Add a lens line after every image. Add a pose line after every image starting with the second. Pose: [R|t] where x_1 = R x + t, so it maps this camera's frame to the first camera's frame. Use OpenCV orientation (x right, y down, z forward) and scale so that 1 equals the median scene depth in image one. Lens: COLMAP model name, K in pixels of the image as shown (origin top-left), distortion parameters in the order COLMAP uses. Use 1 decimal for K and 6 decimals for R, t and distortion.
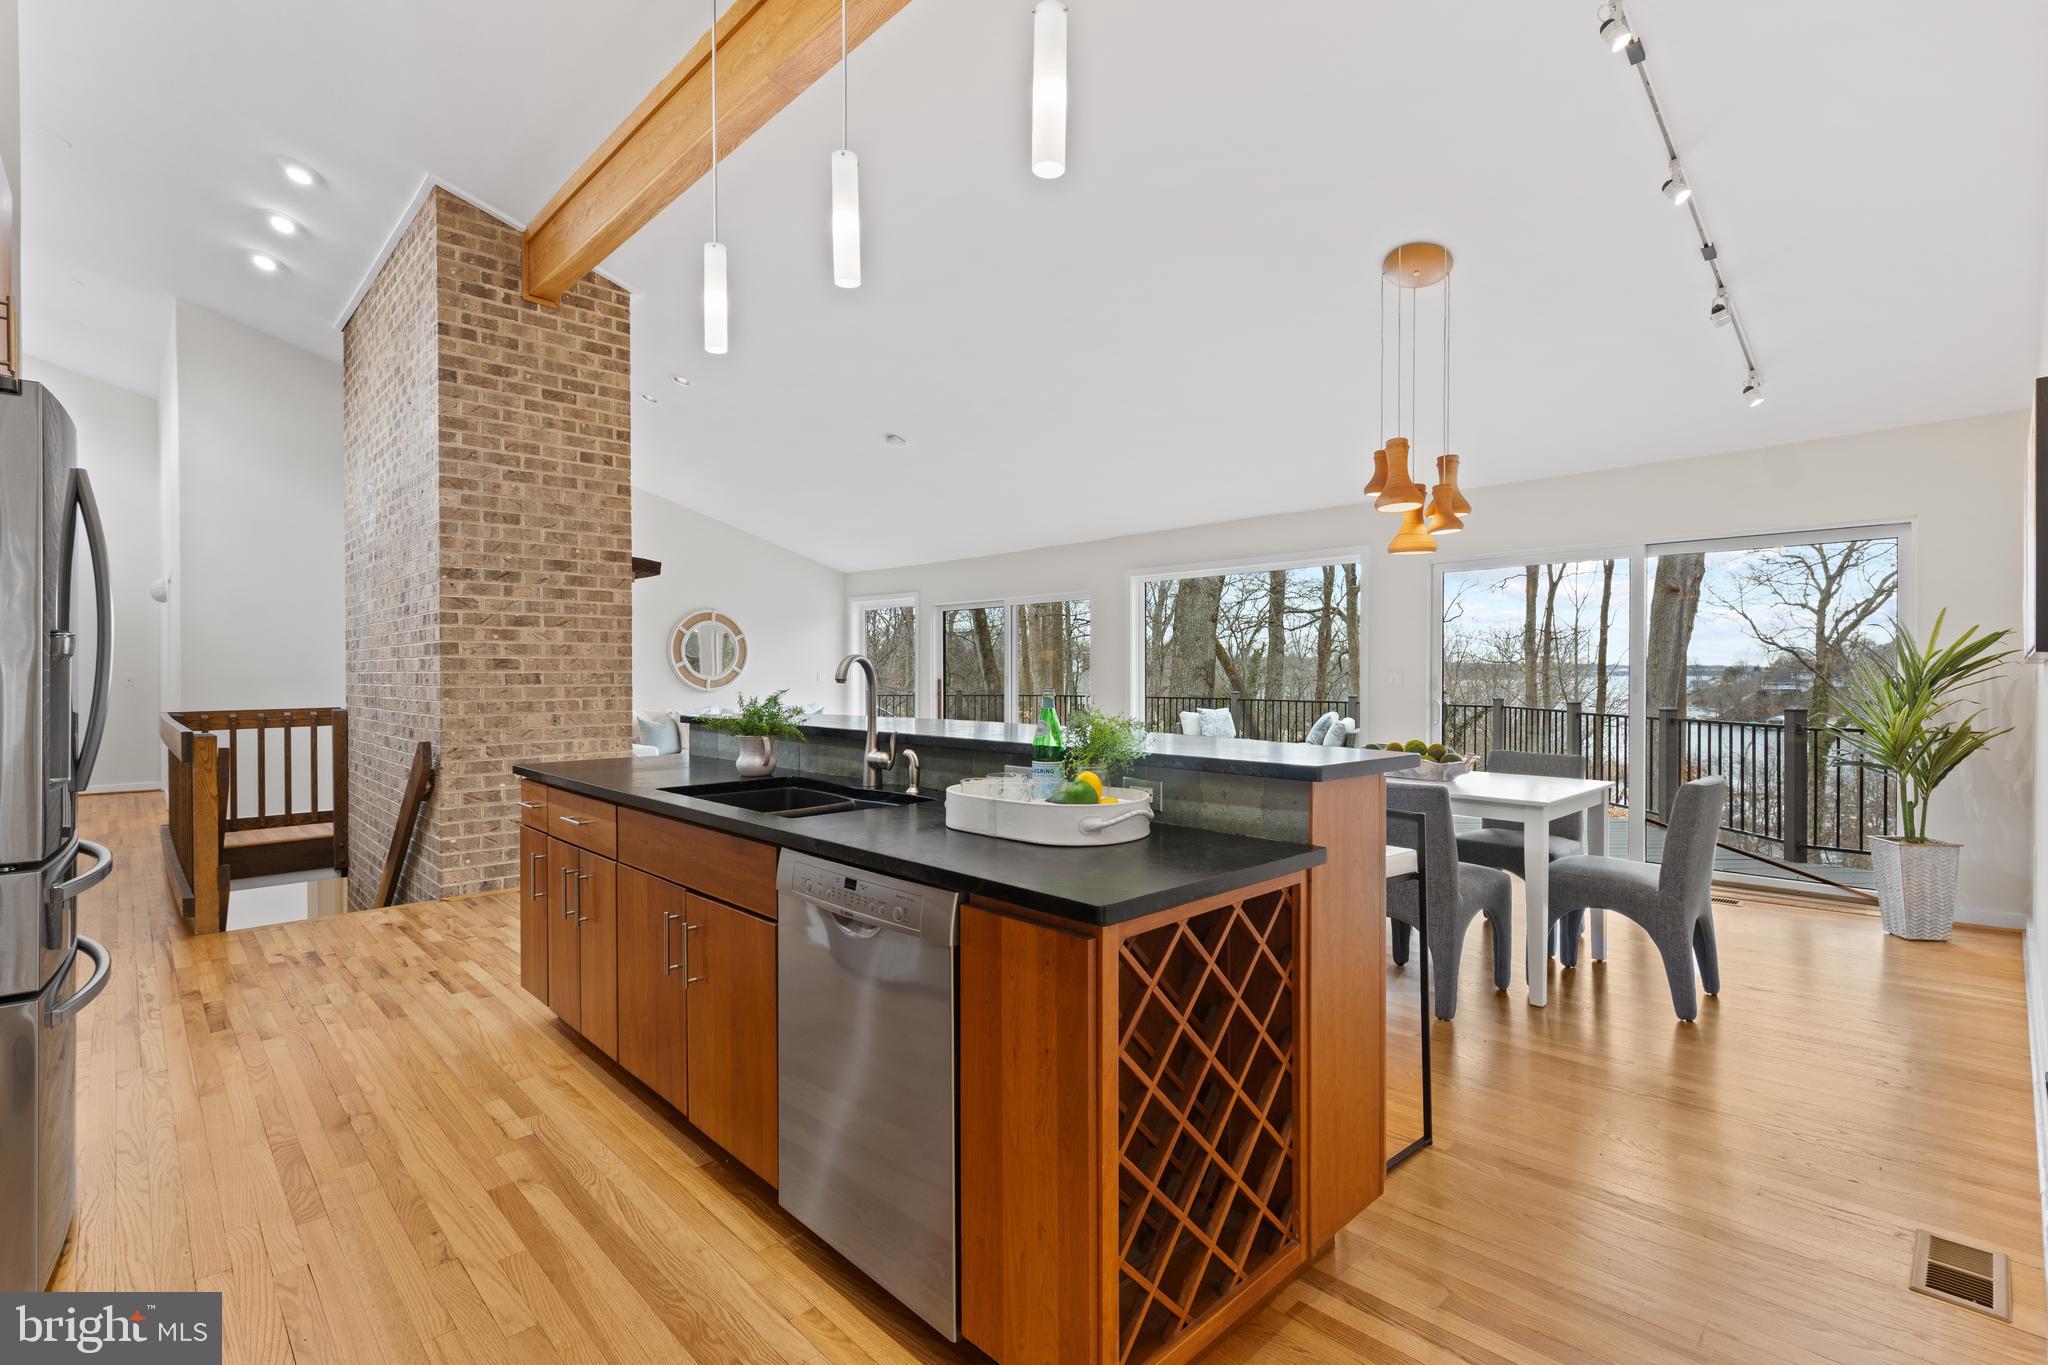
lens RADIAL K [[937.3, 0, 1024.4], [0, 937.3, 674.6], [0, 0, 1]] dist [0.002142, -0.000506]
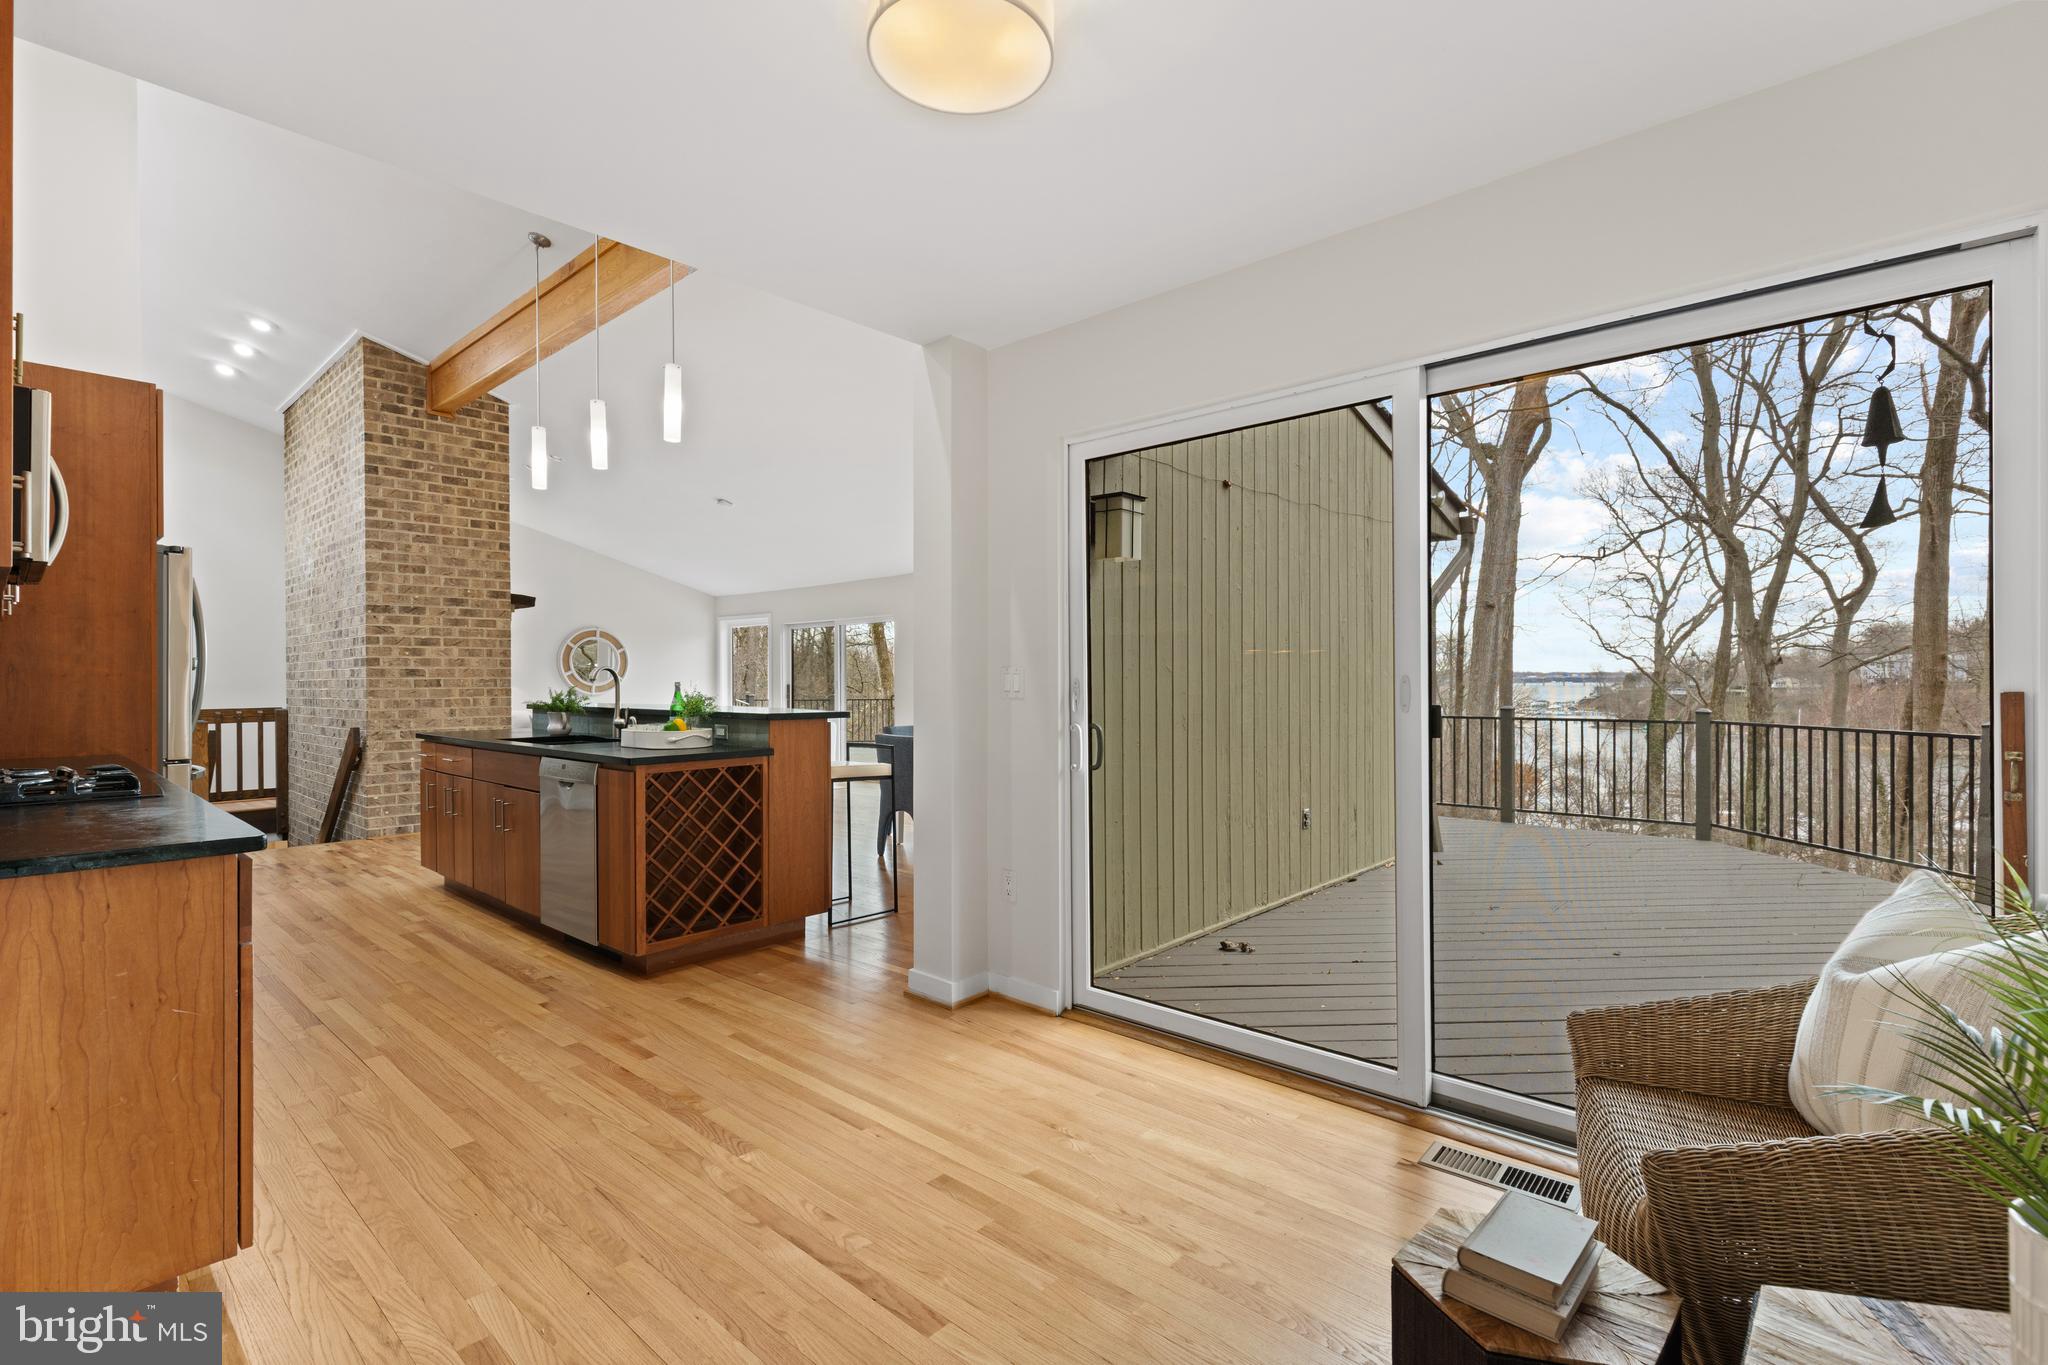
lens RADIAL K [[934.1, 0, 1030.1], [0, 934.1, 680.1], [0, 0, 1]] dist [0.000620, 0.000611]
pose [[0.997565, -0.003390, 0.069667, 0.258957], [0.003658, 0.999986, -0.003726, 0.008064], [-0.069653, 0.003972, 0.997563, -0.443482]]
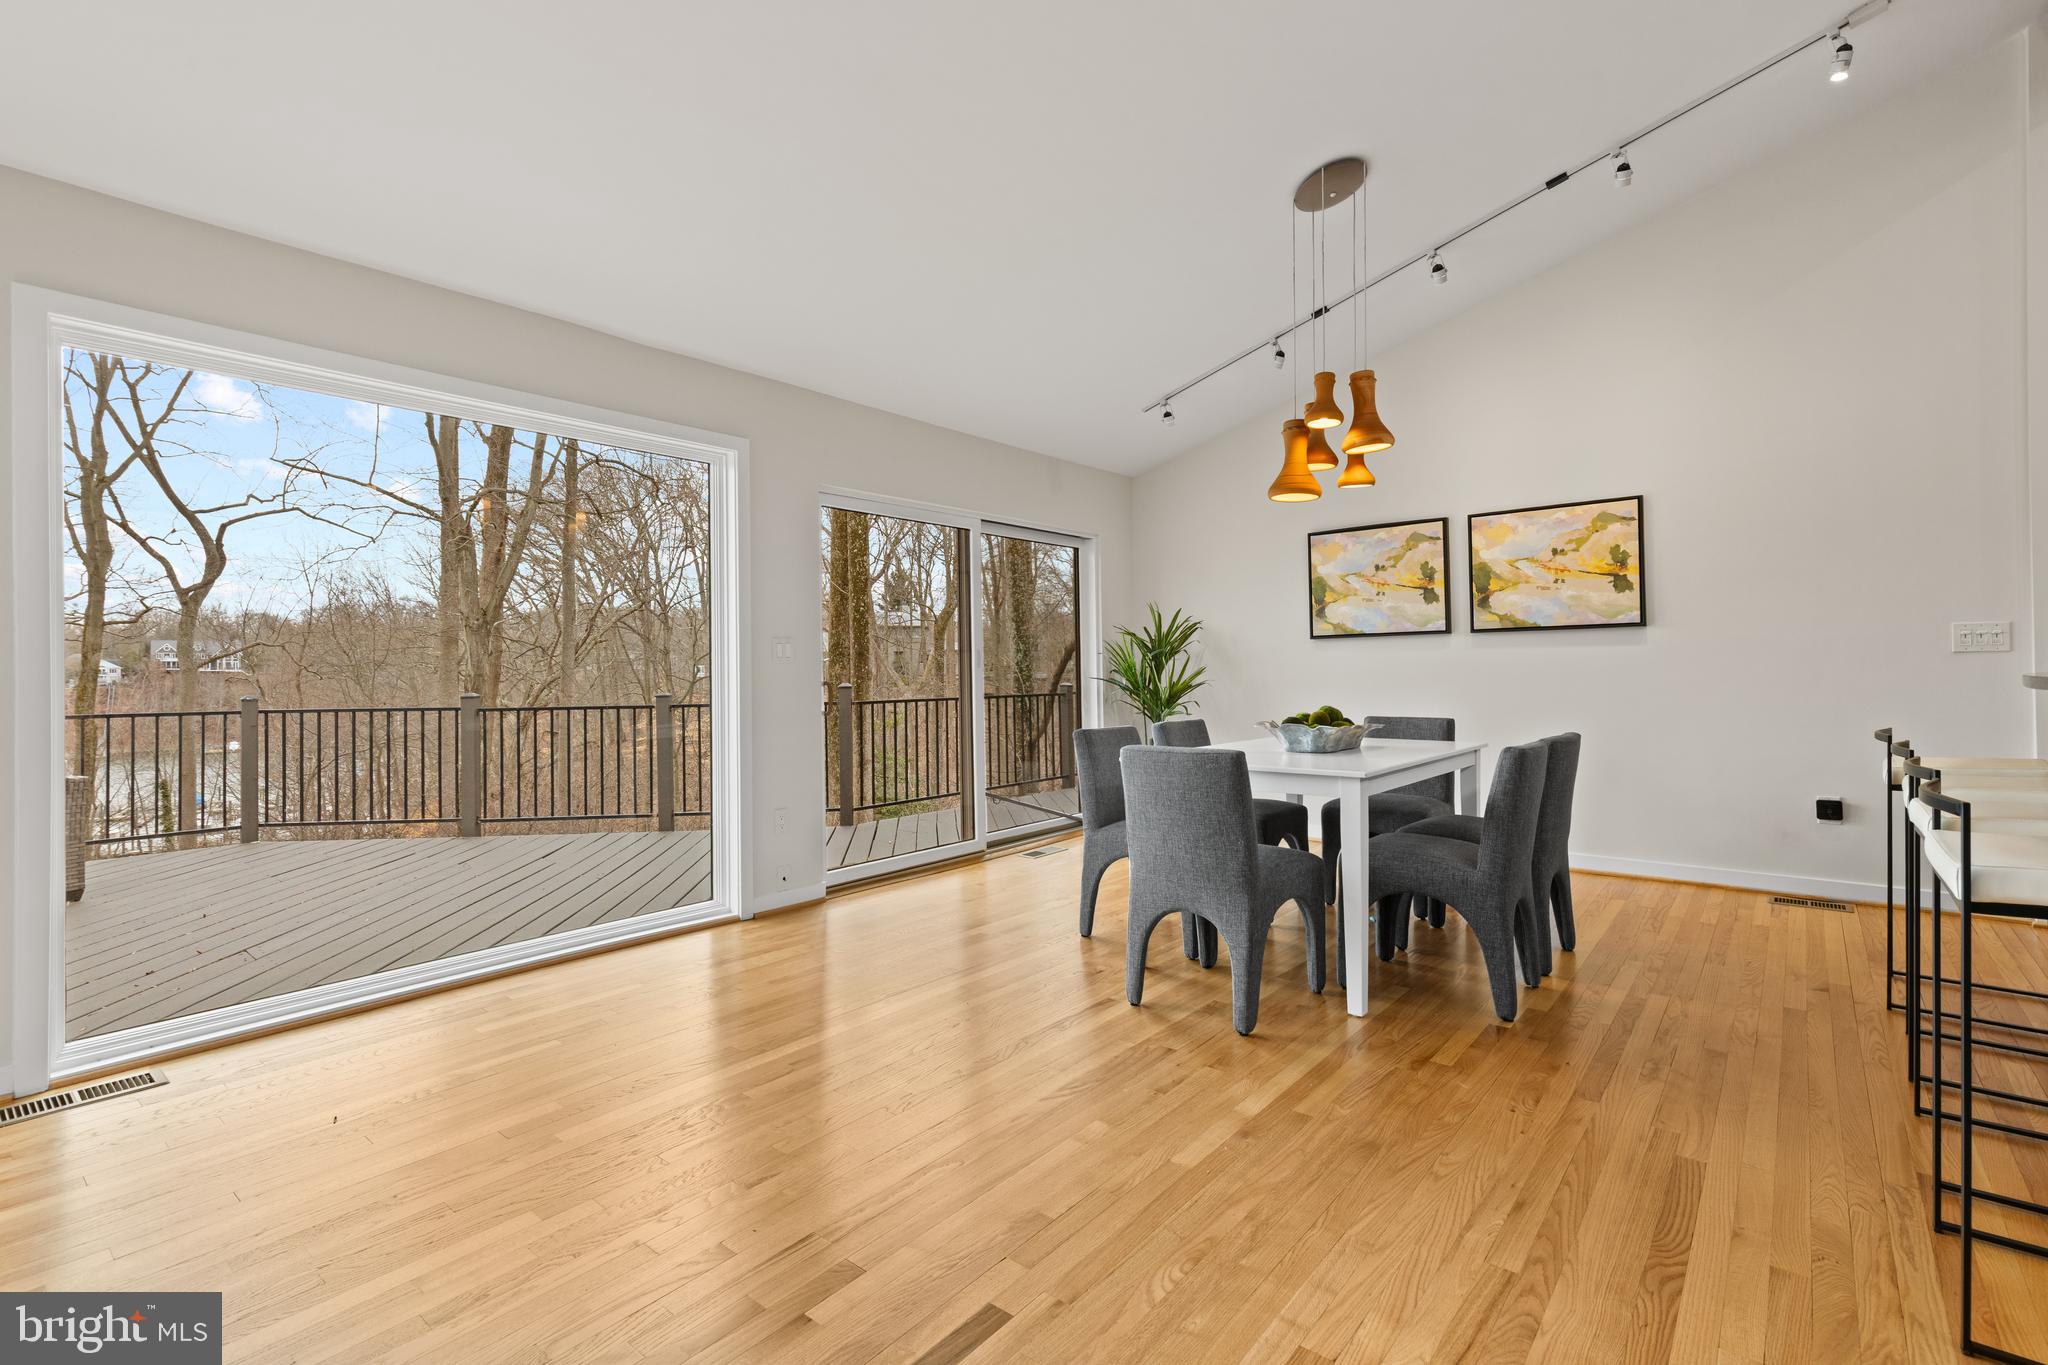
lens RADIAL K [[946.0, 0, 1019.9], [0, 946.0, 679.8], [0, 0, 1]] dist [0.002012, 0.000593]
pose [[-0.112497, -0.006011, 0.993634, -0.320926], [0.008984, 0.999935, 0.007066, 0.026088], [-0.993611, 0.009722, -0.112436, 1.045430]]
